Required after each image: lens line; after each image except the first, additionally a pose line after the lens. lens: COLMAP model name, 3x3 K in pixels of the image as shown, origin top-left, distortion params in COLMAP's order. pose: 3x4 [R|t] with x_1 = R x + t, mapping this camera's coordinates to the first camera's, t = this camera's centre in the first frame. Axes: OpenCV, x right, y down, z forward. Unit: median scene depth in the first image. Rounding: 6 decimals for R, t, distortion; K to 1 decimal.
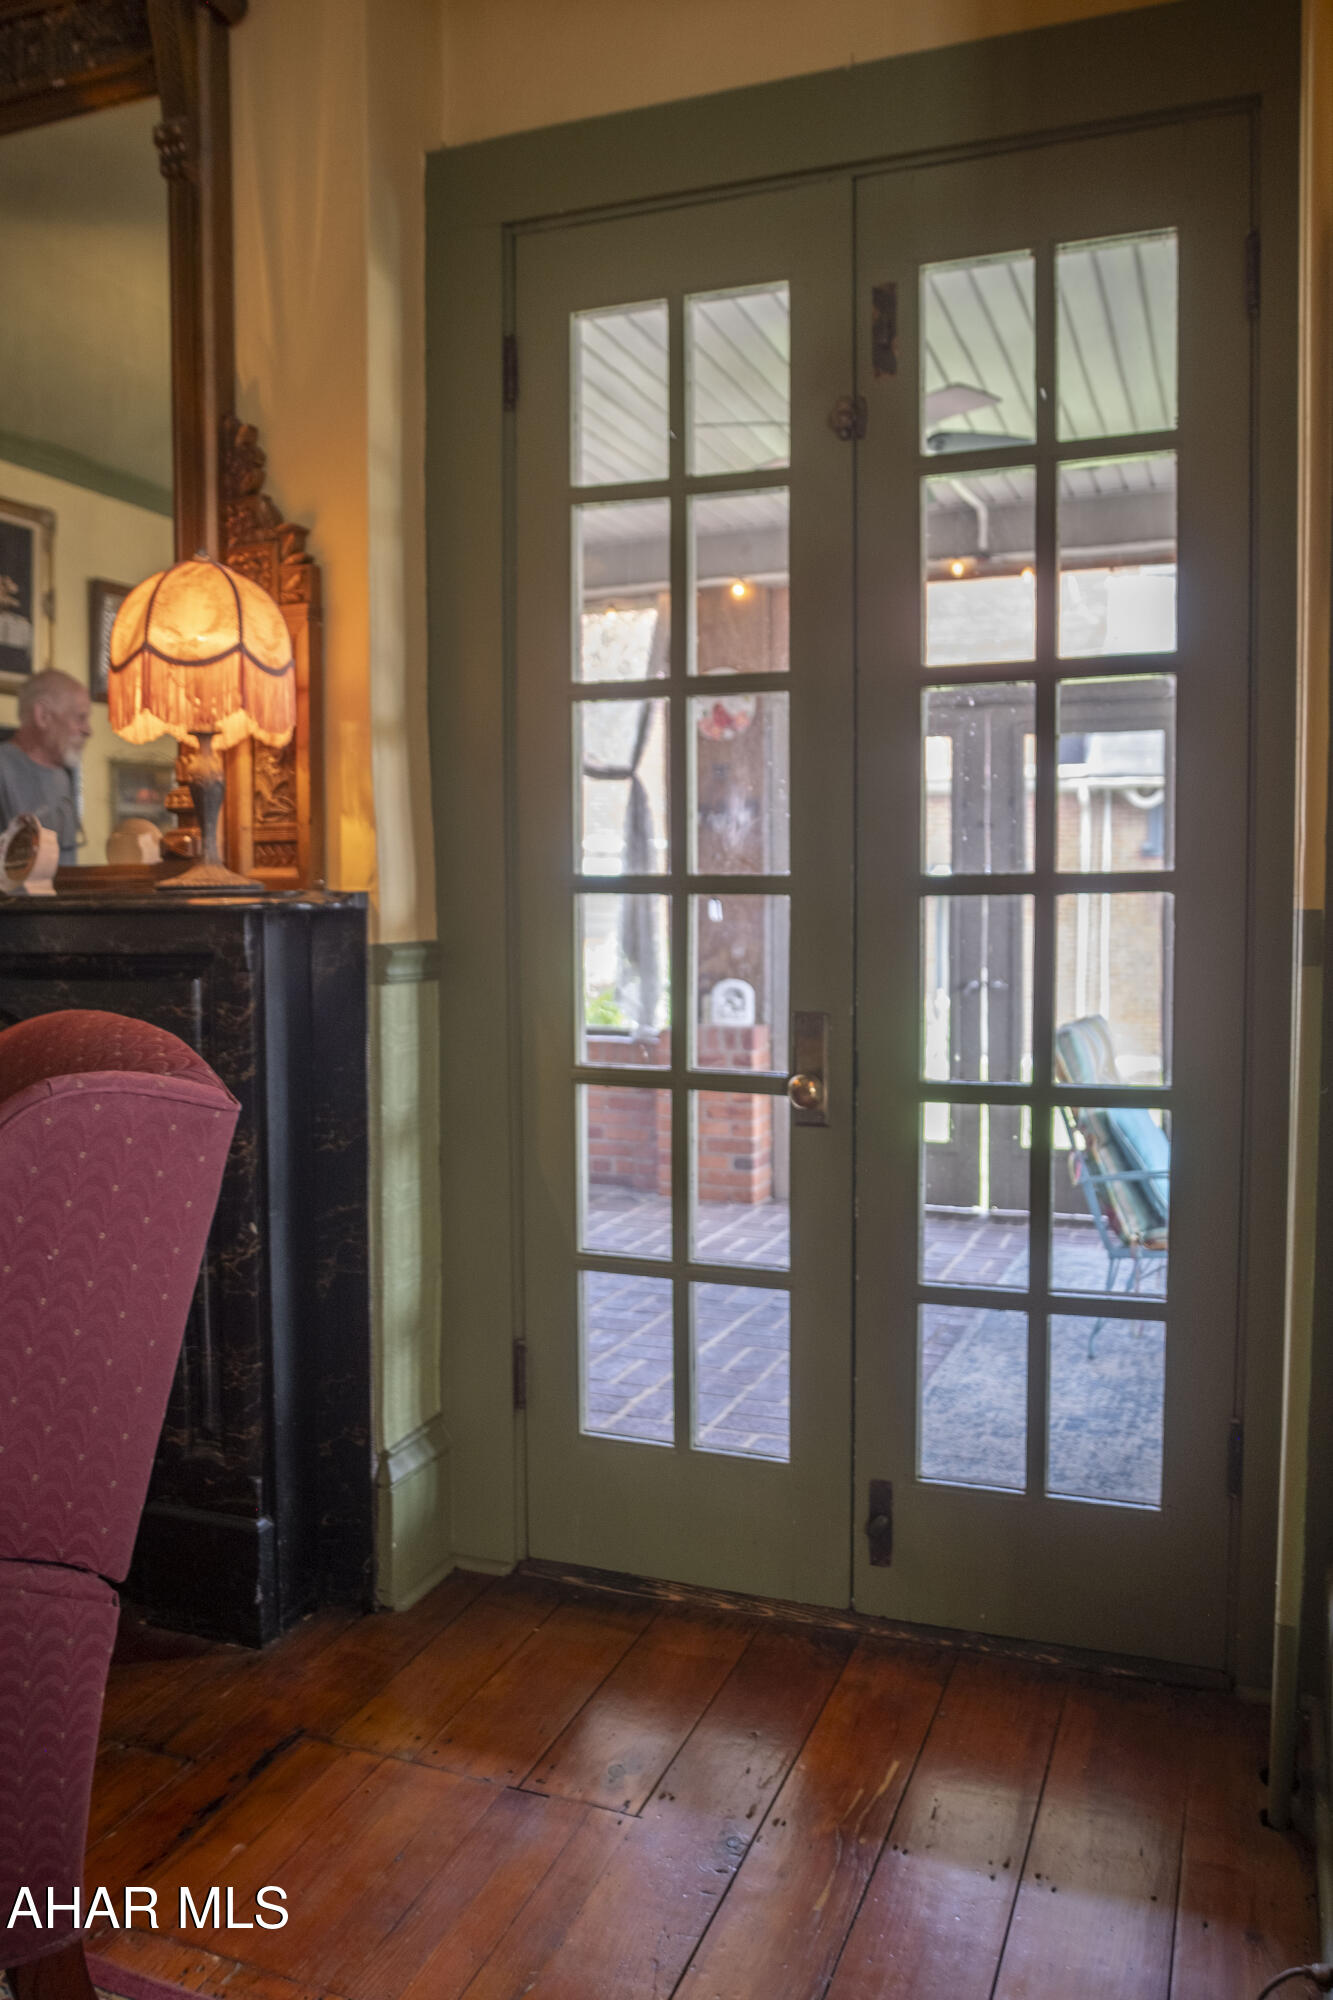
lens RADIAL K [[1426.4, 0, 666.5], [0, 1426.4, 1000.0], [0, 0, 1]] dist [-0.083688, 0.067428]
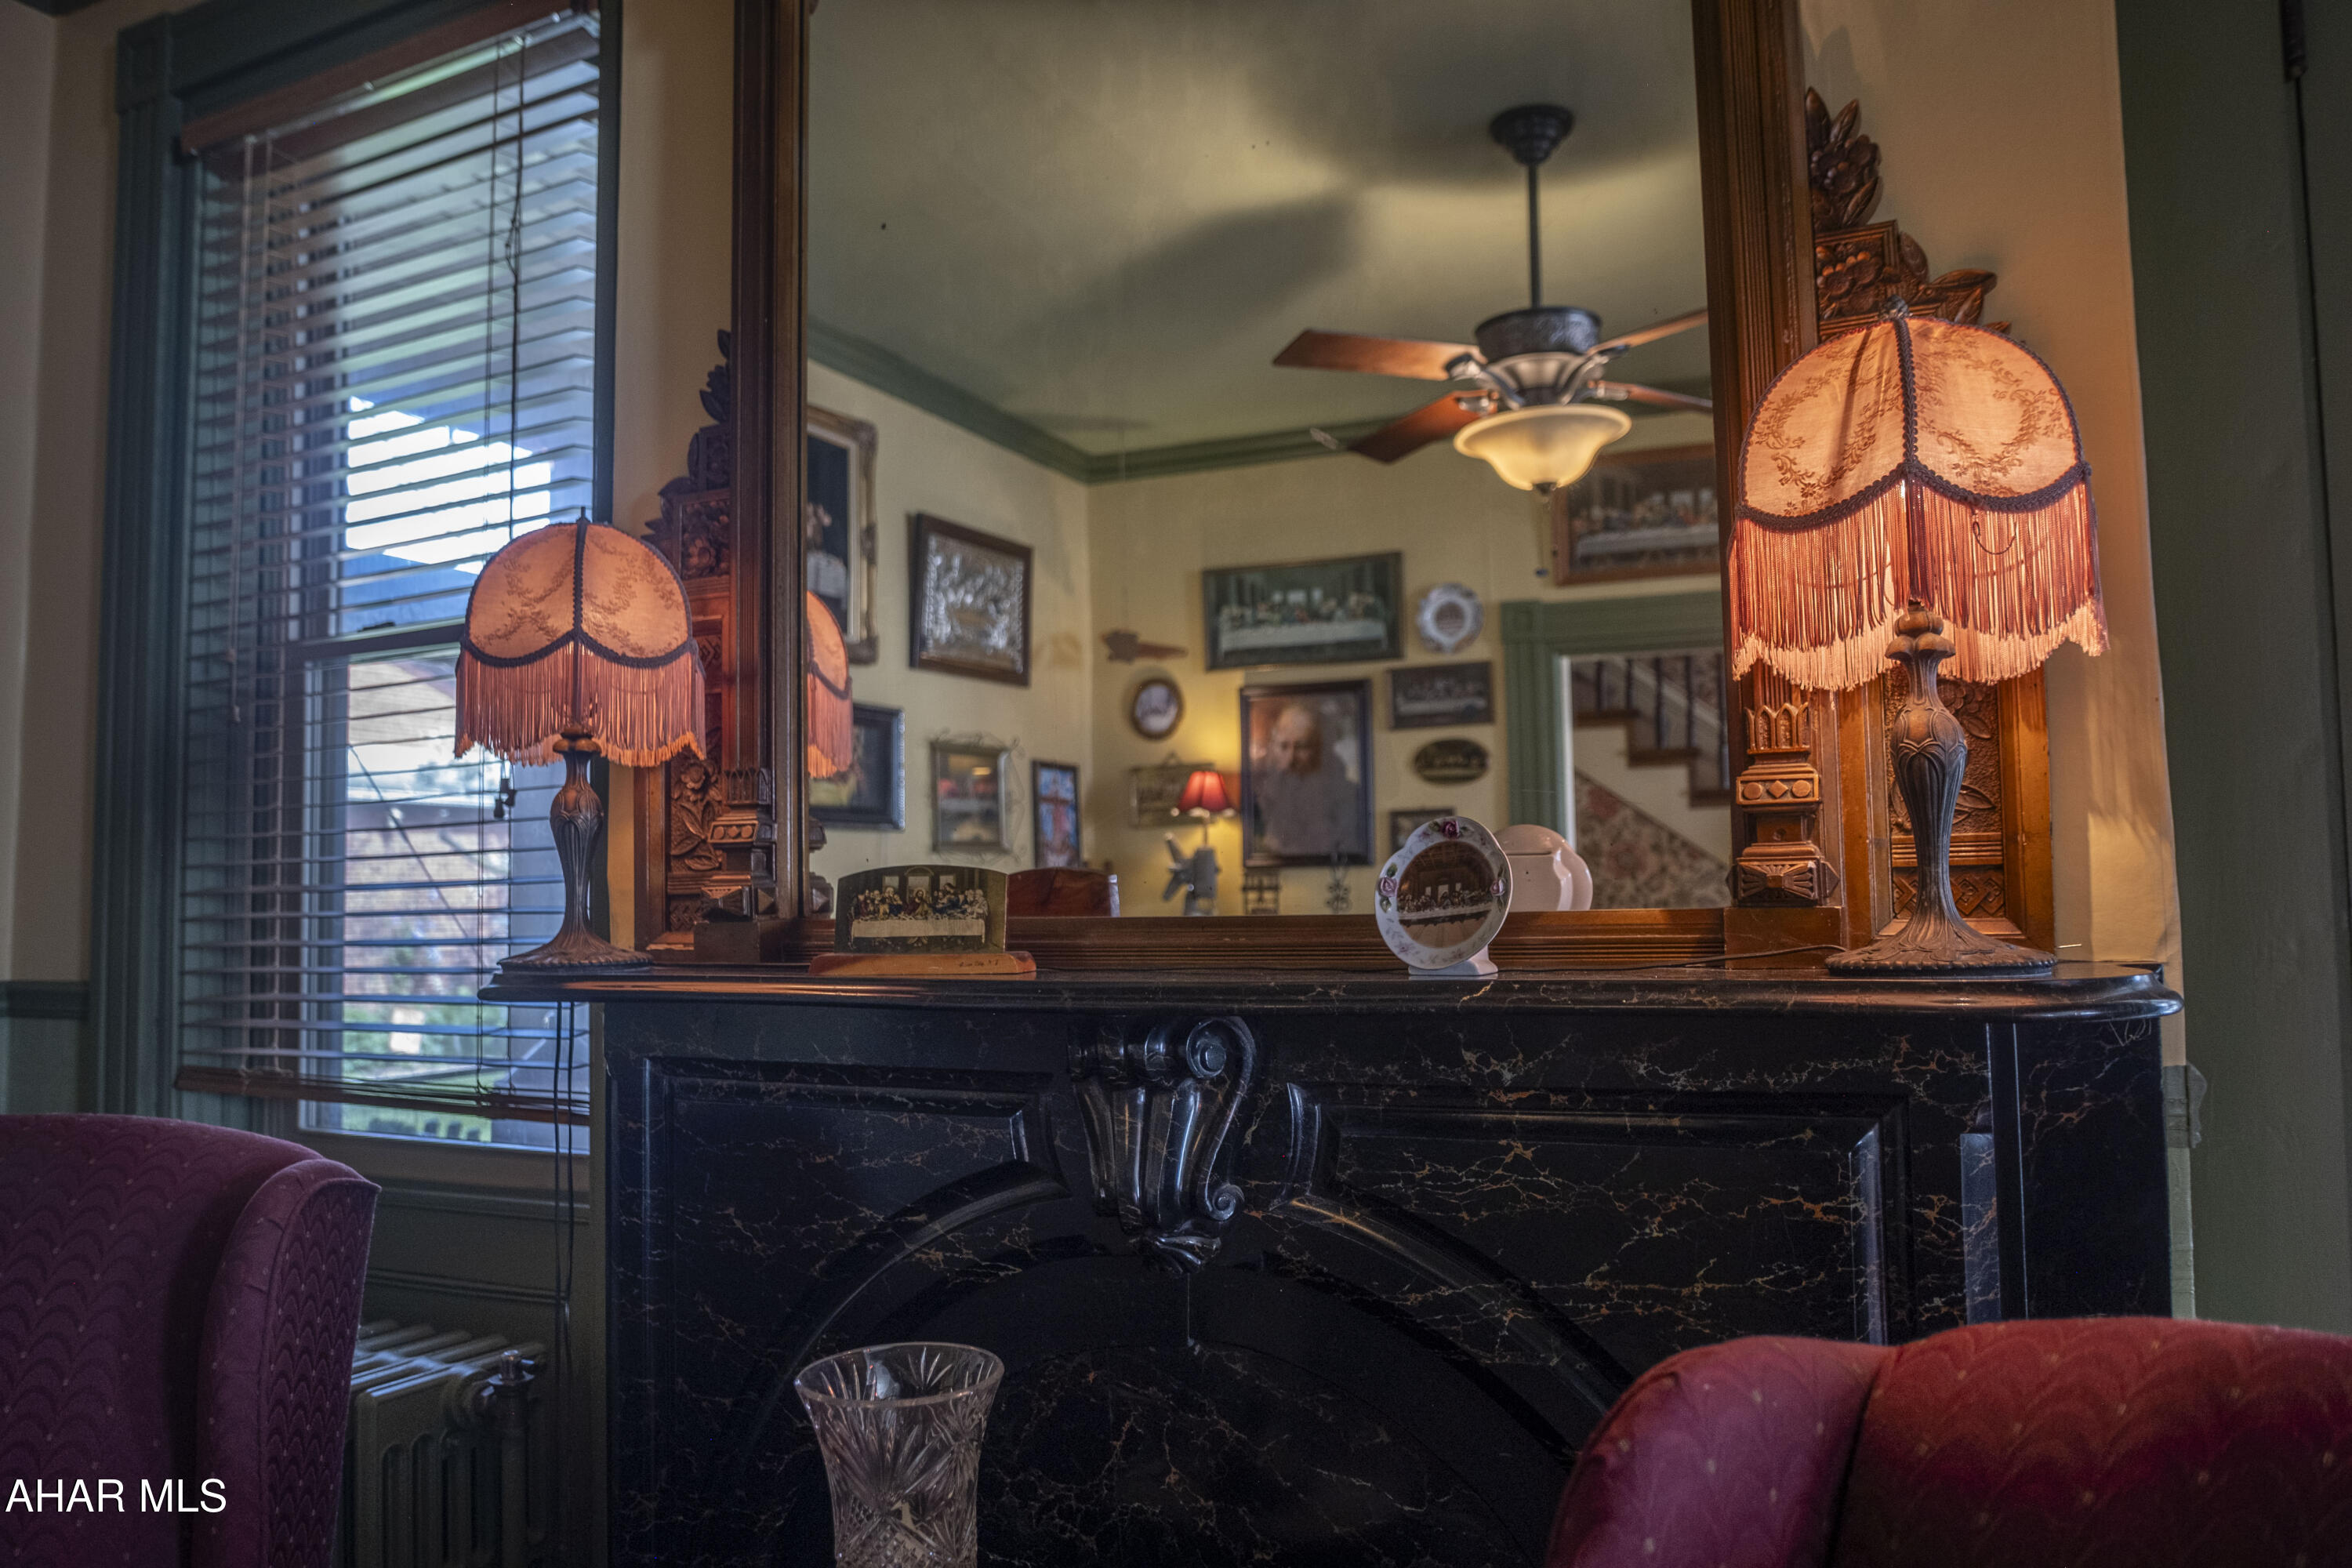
lens RADIAL K [[1677.4, 0, 1175.3], [0, 1677.4, 797.0], [0, 0, 1]] dist [-0.083688, 0.067428]
pose [[0.993830, -0.022954, -0.108511, -0.510151], [0.008436, 0.991160, -0.132403, -0.061751], [0.110591, 0.130670, 0.985239, 0.389054]]
